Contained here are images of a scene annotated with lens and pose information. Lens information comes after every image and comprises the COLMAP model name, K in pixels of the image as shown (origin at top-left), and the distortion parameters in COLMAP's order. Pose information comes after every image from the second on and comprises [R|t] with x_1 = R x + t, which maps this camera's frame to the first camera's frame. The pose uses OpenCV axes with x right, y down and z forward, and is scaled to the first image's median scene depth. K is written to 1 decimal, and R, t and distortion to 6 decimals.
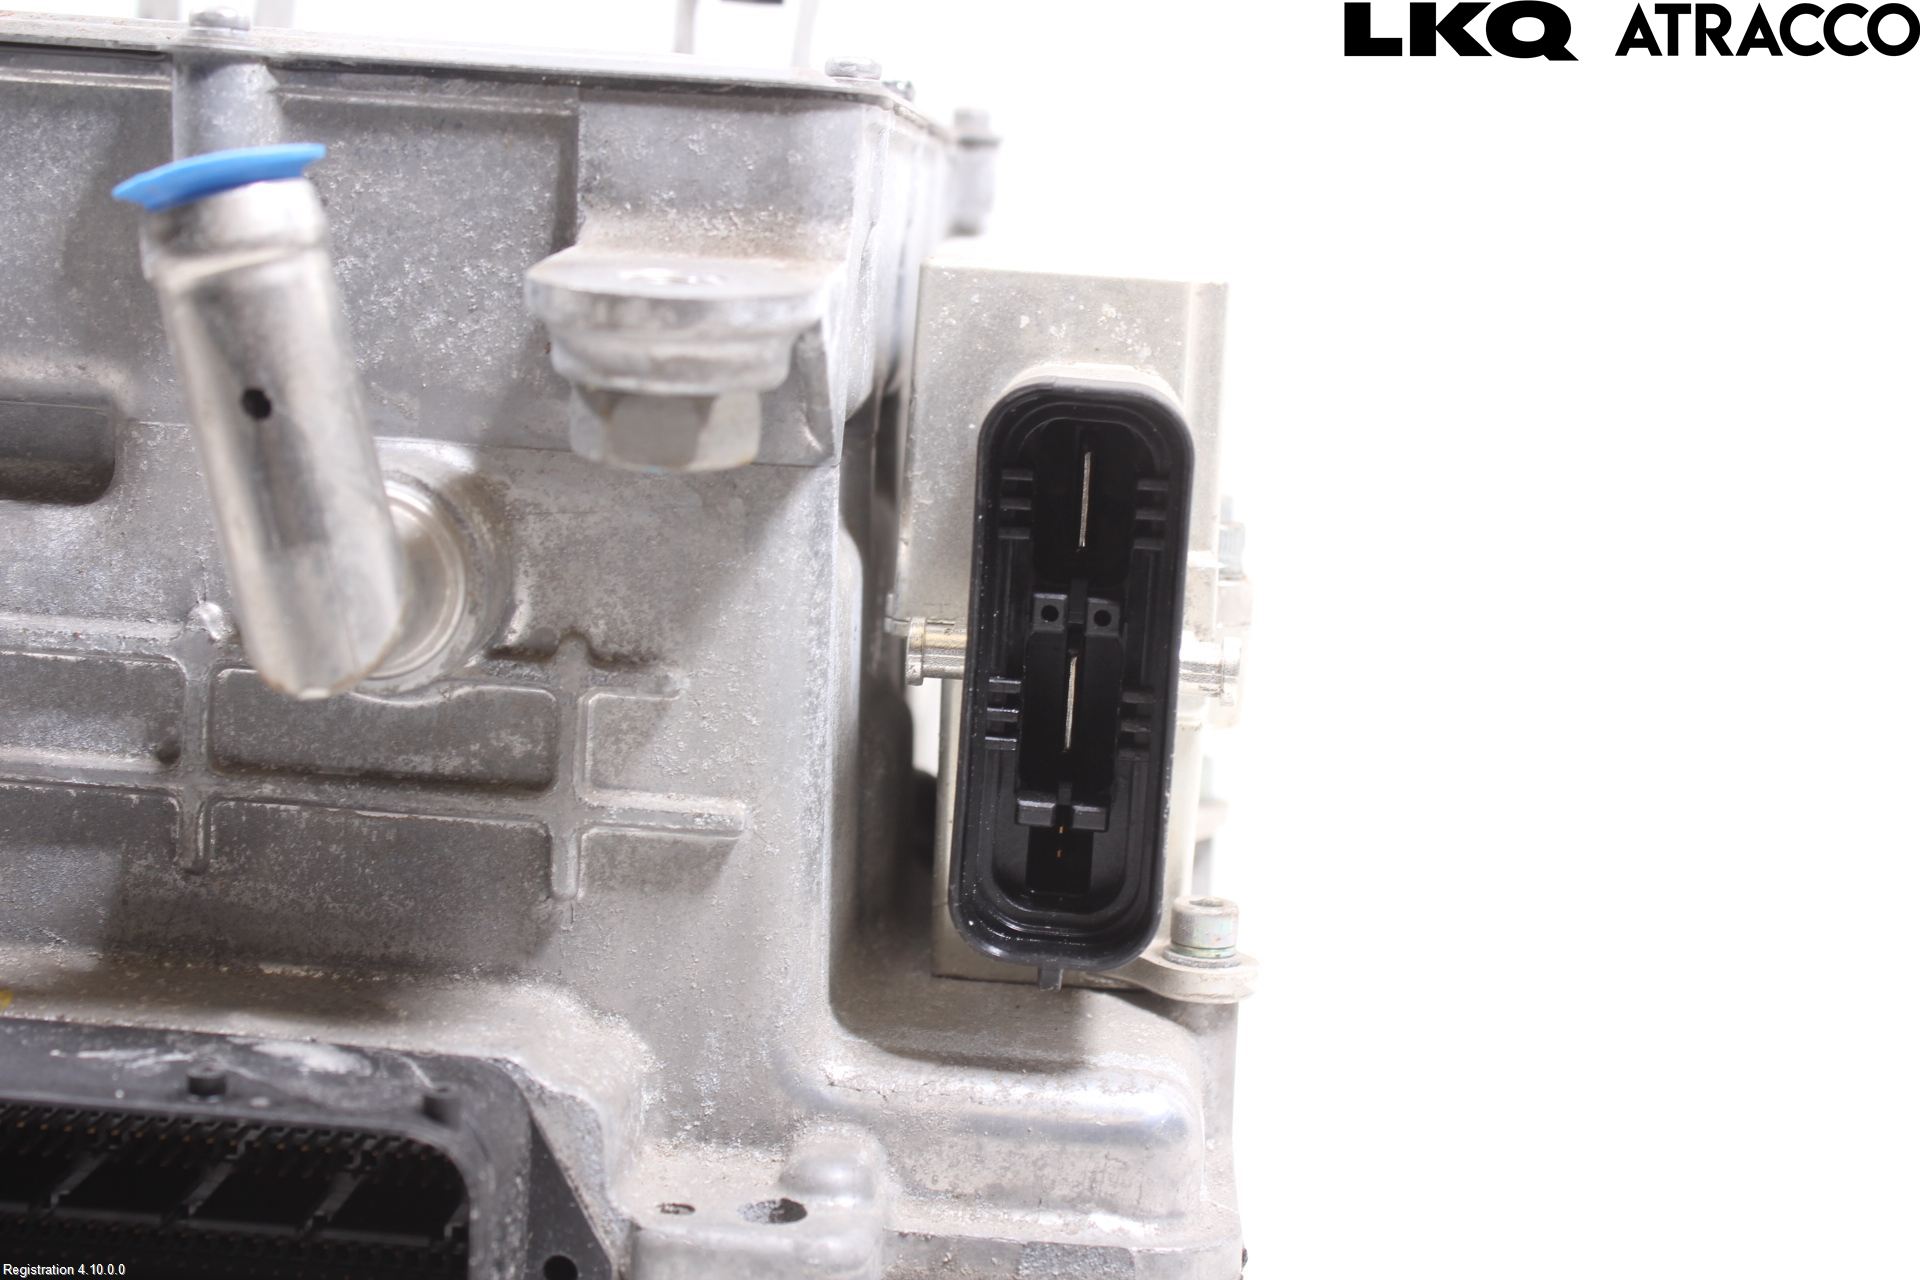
lens RADIAL K [[2984.2, 0, 960.0], [0, 2984.2, 640.0], [0, 0, 1]] dist [-0.018413, -0.007106]
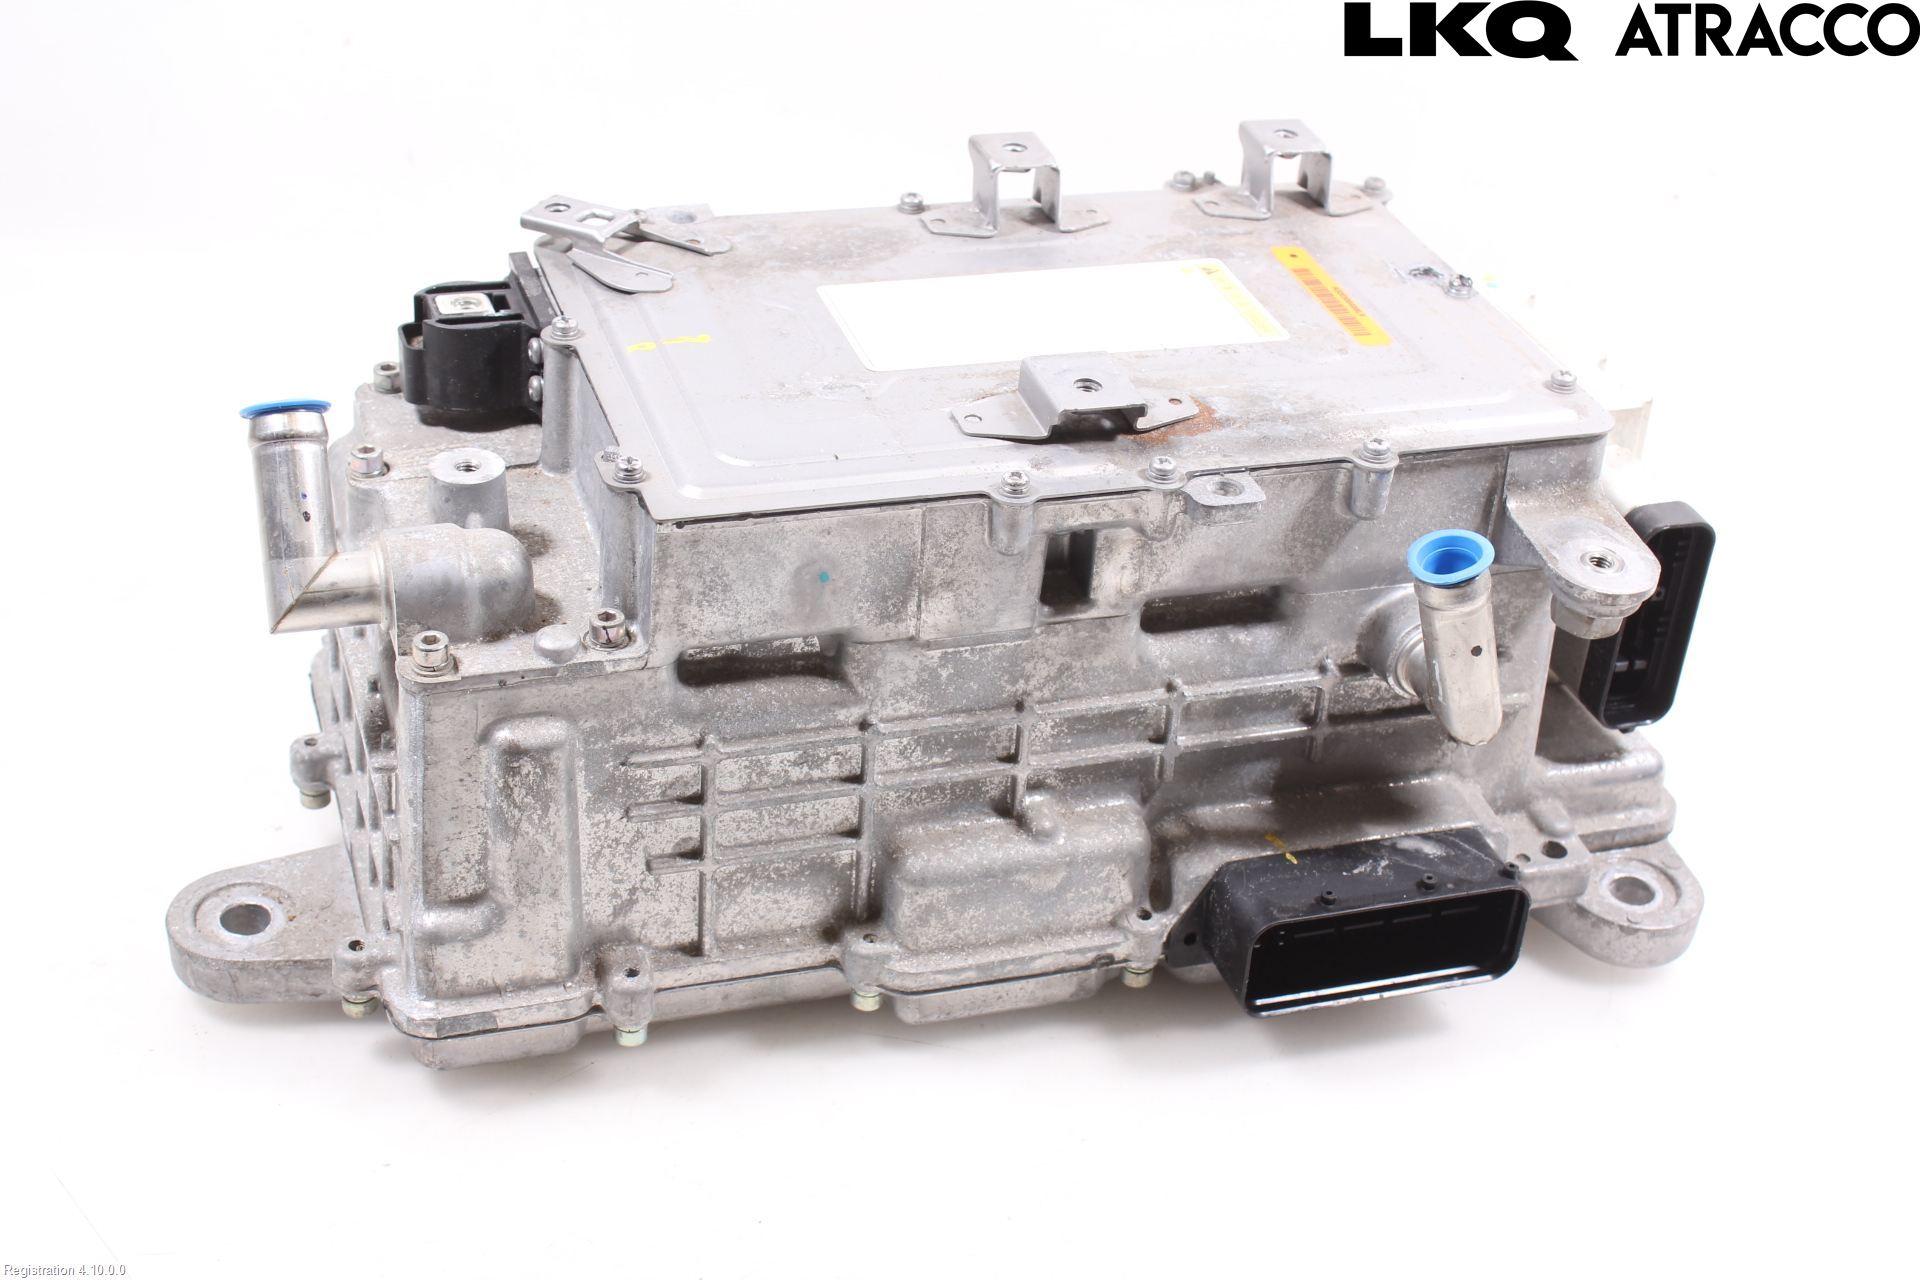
lens RADIAL K [[2829.0, 0, 960.0], [0, 2829.0, 640.0], [0, 0, 1]] dist [-0.021033, -0.025433]
pose [[0.925753, -0.191024, 0.326329, -1.218946], [0.029279, 0.896633, 0.441805, -0.992521], [-0.376993, -0.399448, 0.835654, -0.702136]]
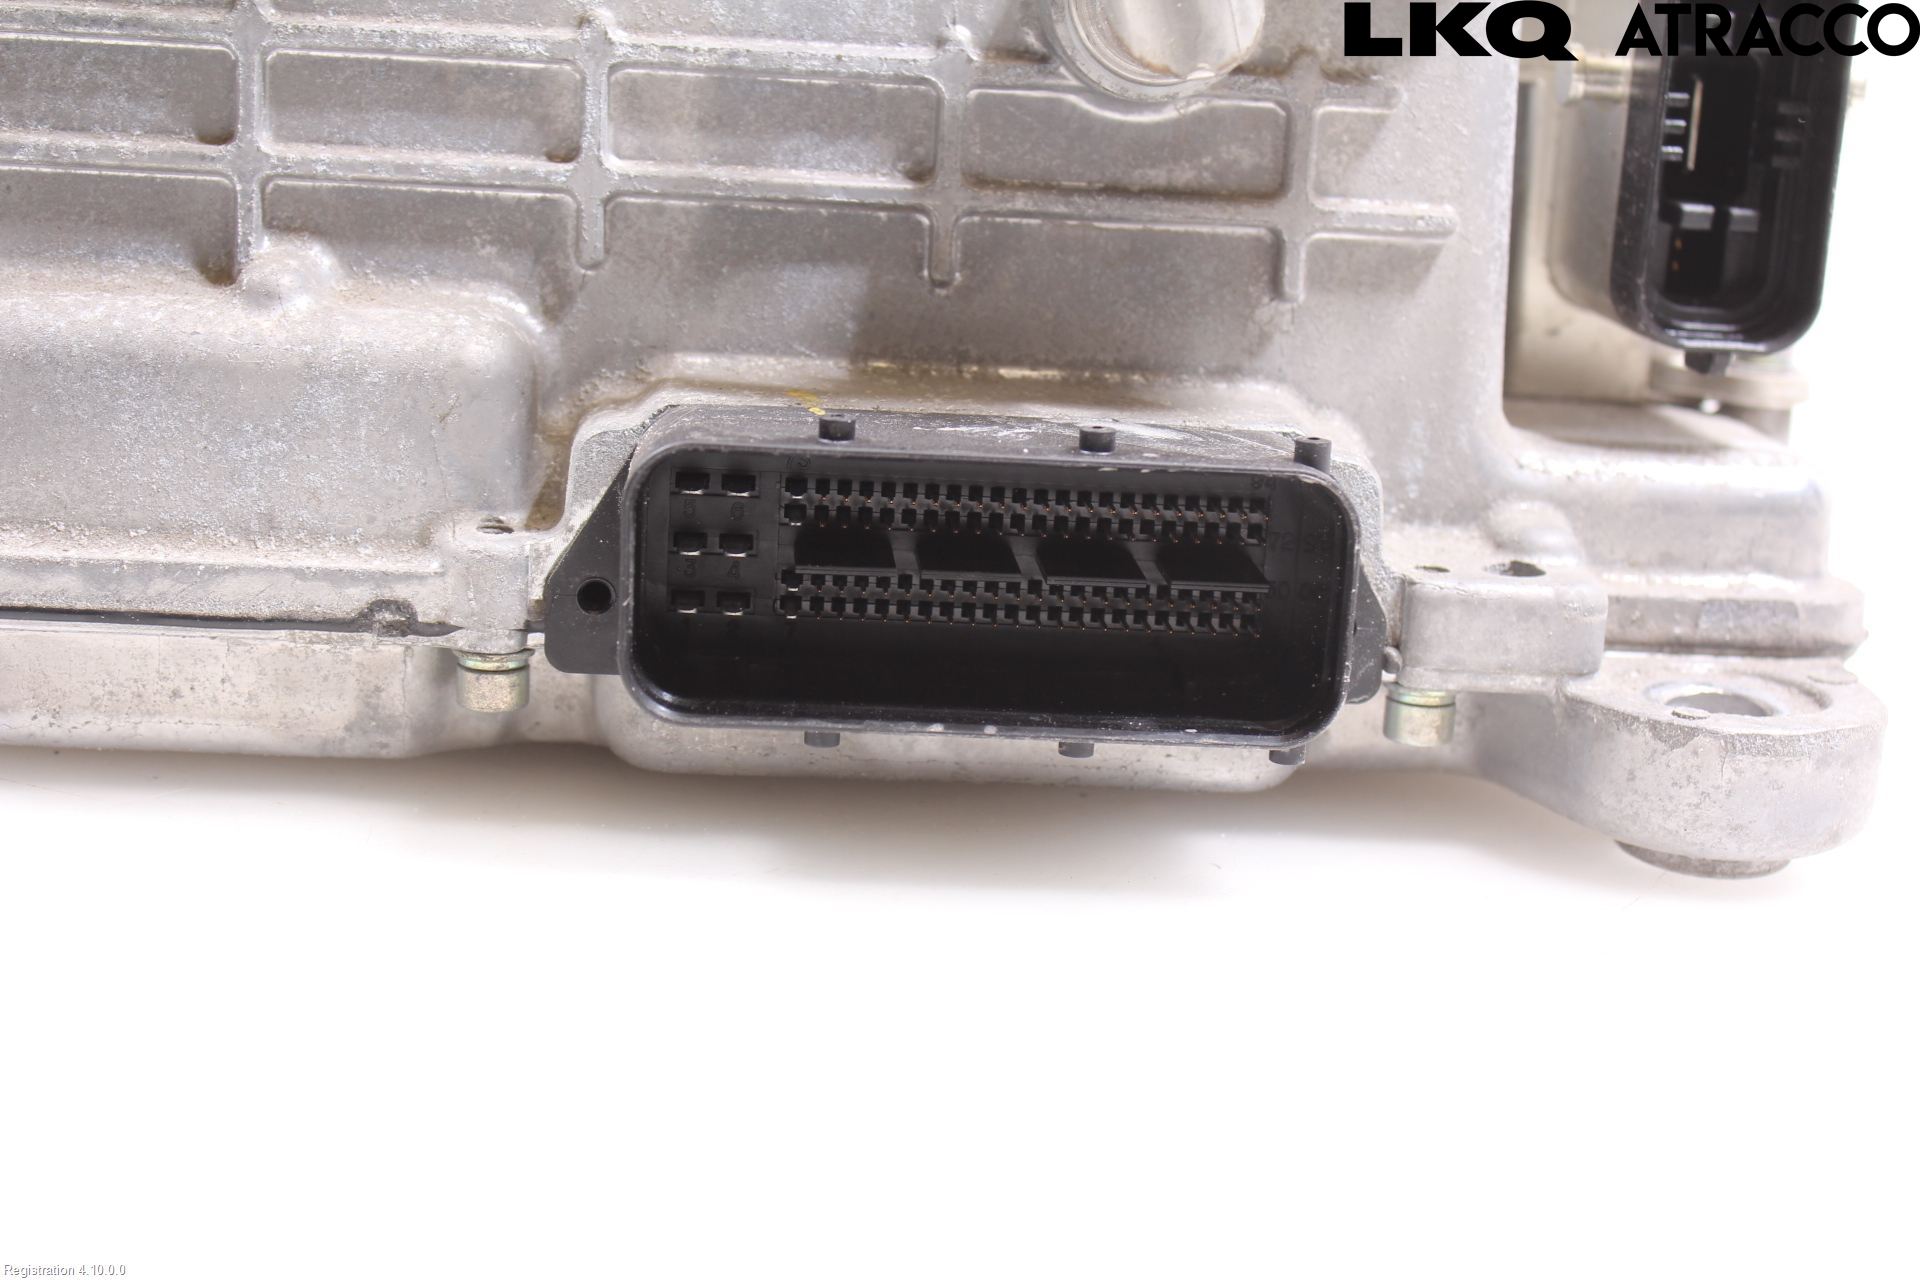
lens RADIAL K [[2984.2, 0, 960.0], [0, 2984.2, 640.0], [0, 0, 1]] dist [-0.018413, -0.007106]
pose [[0.992208, -0.033706, 0.119943, -0.385601], [0.021258, 0.994393, 0.103585, 0.094546], [-0.122762, -0.100228, 0.987362, -0.069756]]
